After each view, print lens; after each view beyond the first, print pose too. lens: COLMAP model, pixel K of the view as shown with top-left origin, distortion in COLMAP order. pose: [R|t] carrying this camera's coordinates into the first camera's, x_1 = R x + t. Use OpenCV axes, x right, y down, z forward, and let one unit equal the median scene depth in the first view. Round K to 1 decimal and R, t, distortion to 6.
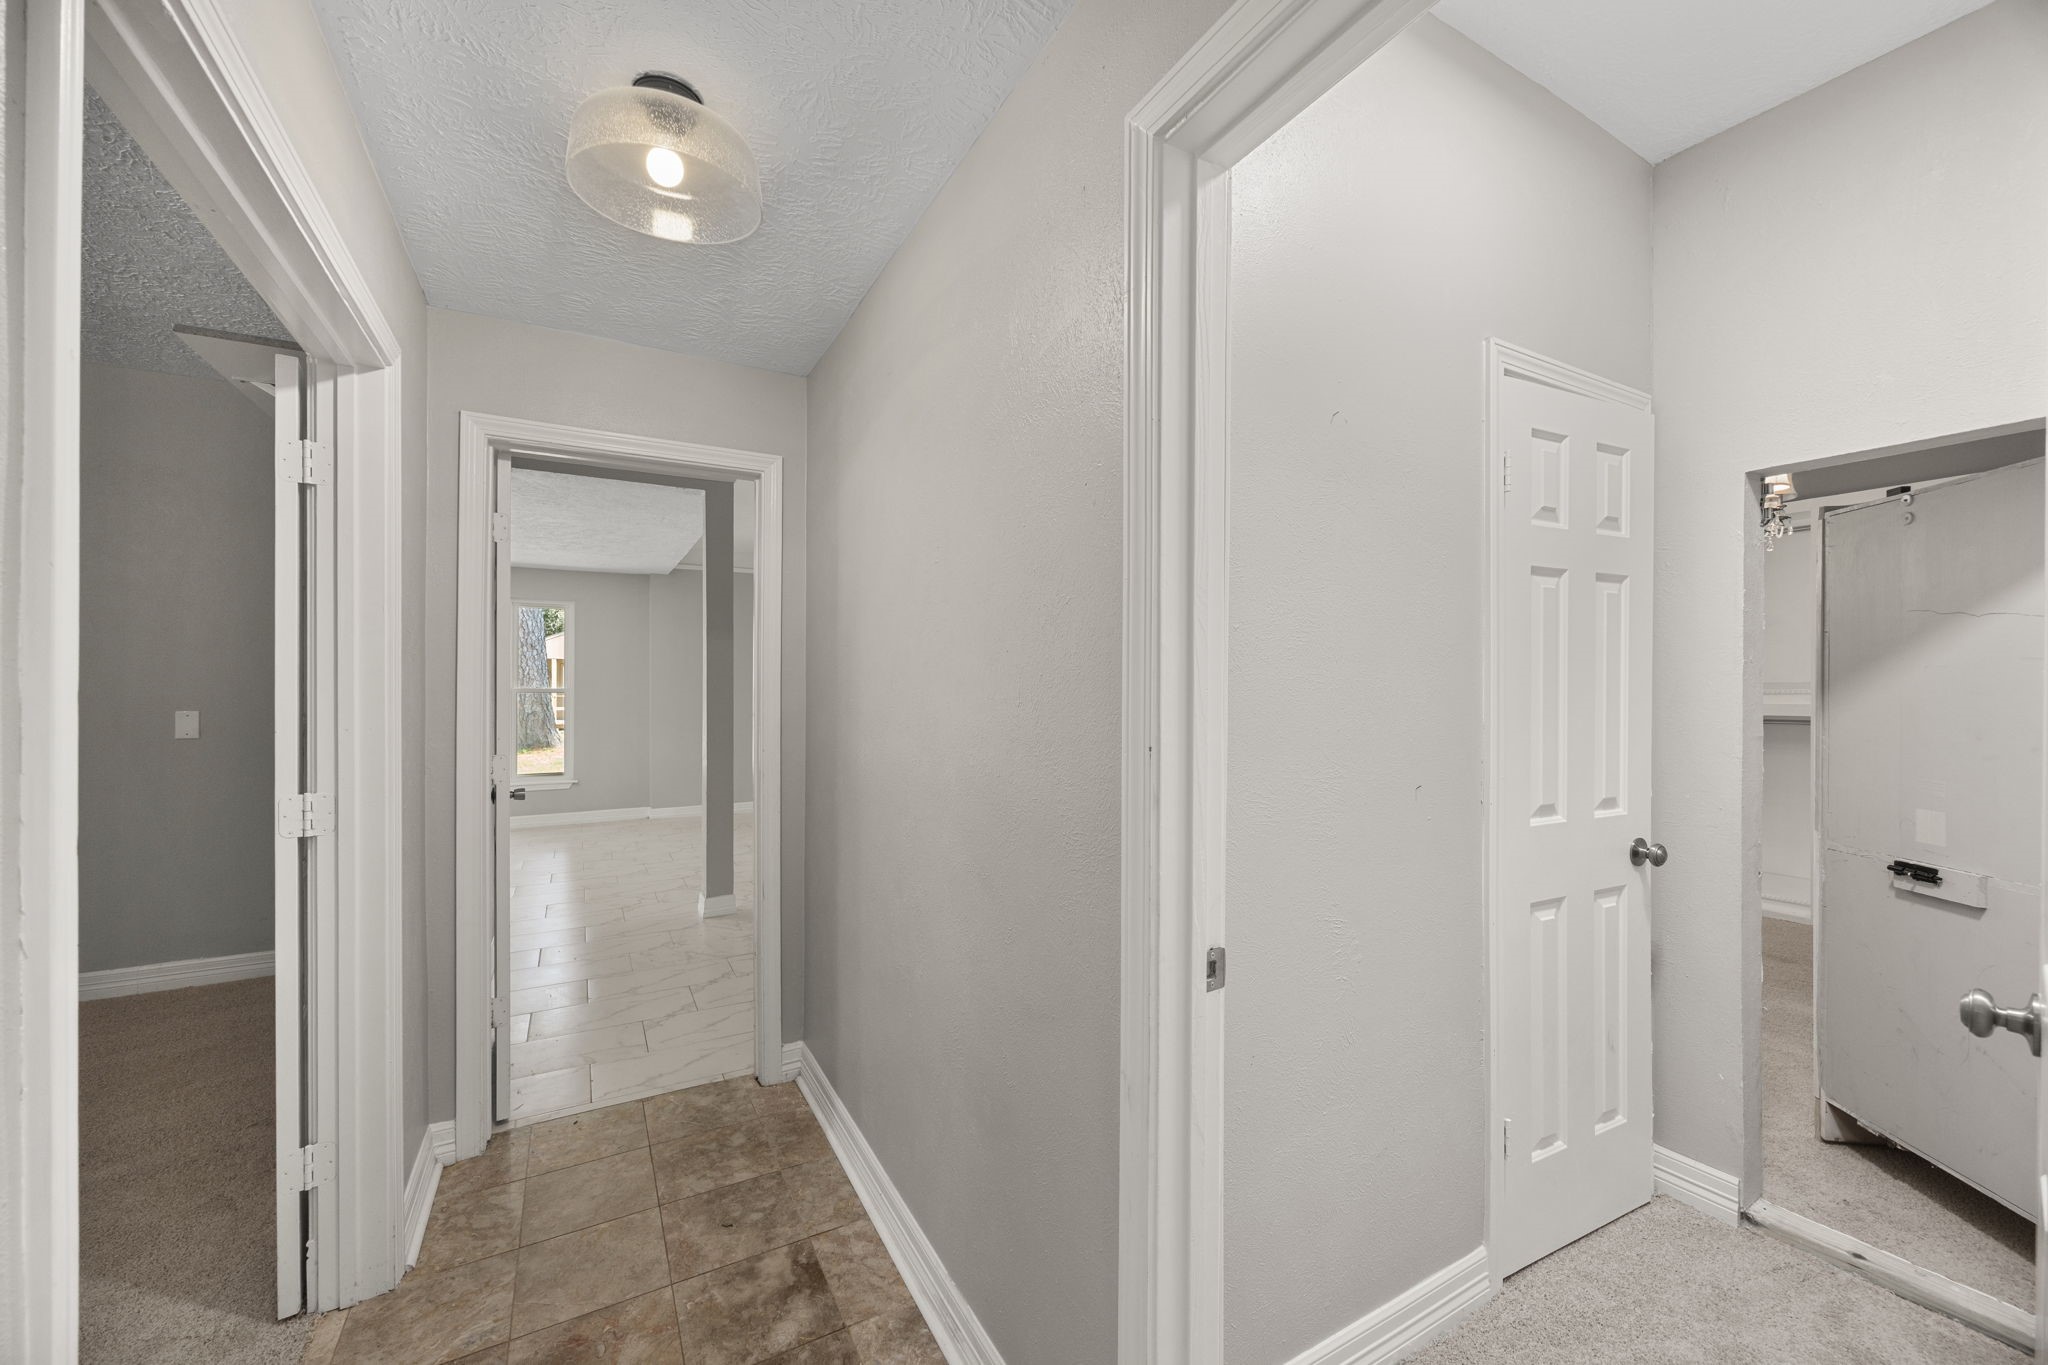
lens RADIAL K [[782.9, 0, 1024.0], [0, 782.9, 682.5], [0, 0, 1]] dist [-0.003550, -0.000068]
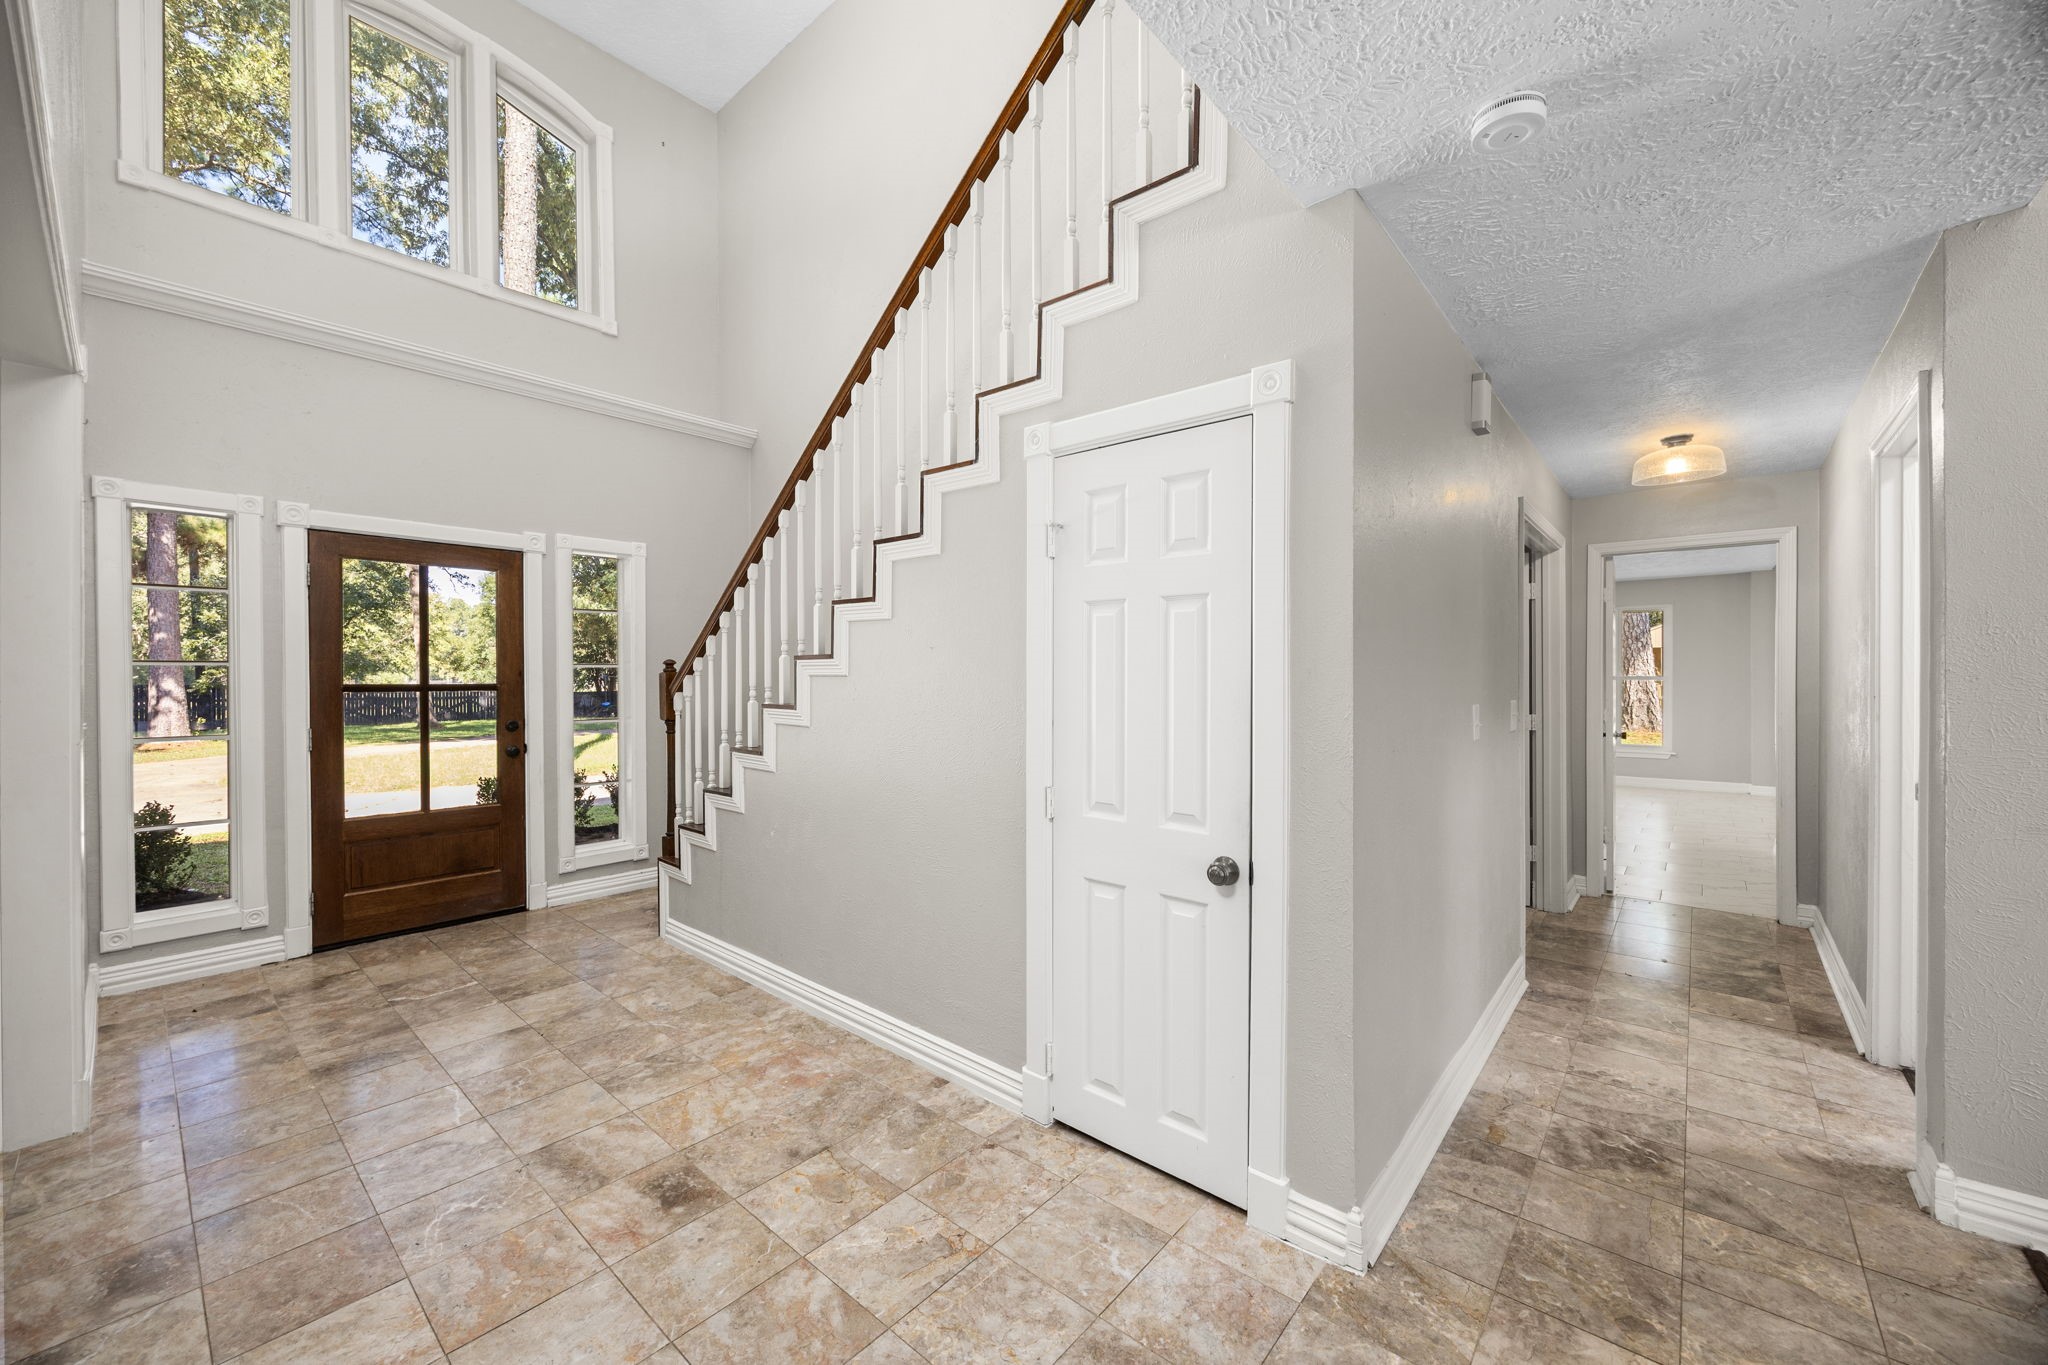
lens RADIAL K [[782.9, 0, 1024.0], [0, 782.9, 682.5], [0, 0, 1]] dist [-0.003550, -0.000068]
pose [[0.335148, 0.001474, -0.942164, 0.930543], [0.013564, 0.999888, 0.006390, -0.014194], [0.942068, -0.014922, 0.335090, -1.409451]]
